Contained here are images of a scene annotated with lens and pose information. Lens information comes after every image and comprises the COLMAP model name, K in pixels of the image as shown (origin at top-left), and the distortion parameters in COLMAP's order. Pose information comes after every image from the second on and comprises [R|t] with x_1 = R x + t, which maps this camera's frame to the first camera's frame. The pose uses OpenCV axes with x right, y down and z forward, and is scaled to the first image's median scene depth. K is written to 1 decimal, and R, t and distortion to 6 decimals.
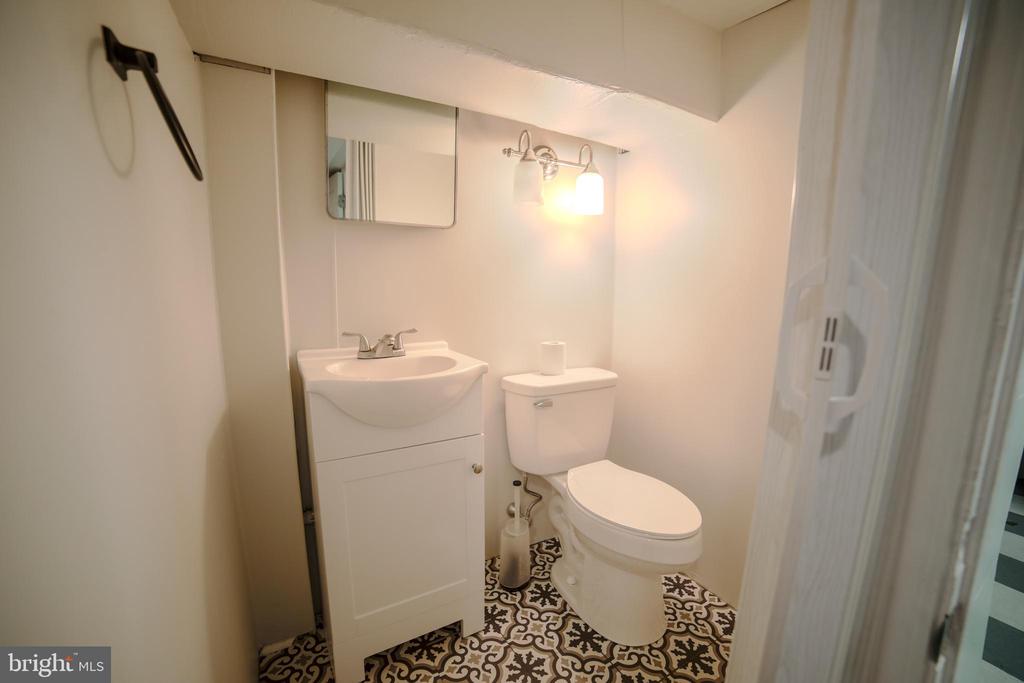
lens RADIAL K [[435.9, 0, 512.0], [0, 435.9, 341.5], [0, 0, 1]] dist [-0.061076, 0.000153]
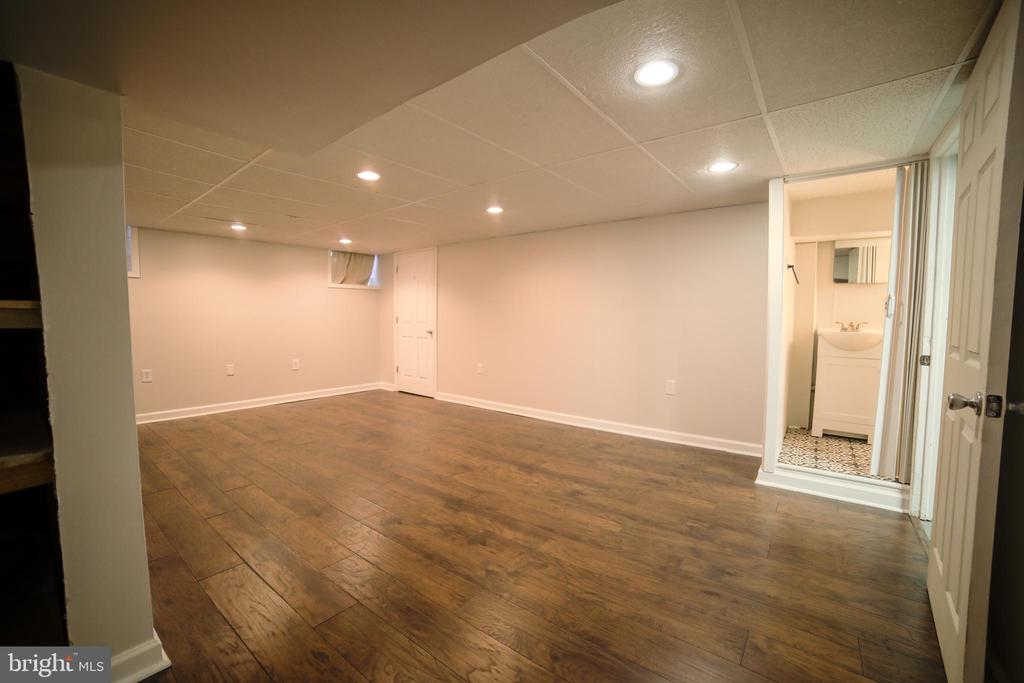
lens RADIAL K [[435.9, 0, 512.0], [0, 435.9, 341.5], [0, 0, 1]] dist [-0.061076, 0.000153]
pose [[0.392174, 0.028119, -0.919461, 1.354749], [-0.173456, 0.983863, -0.043895, 0.607631], [0.903390, 0.176701, 0.390723, -2.043651]]
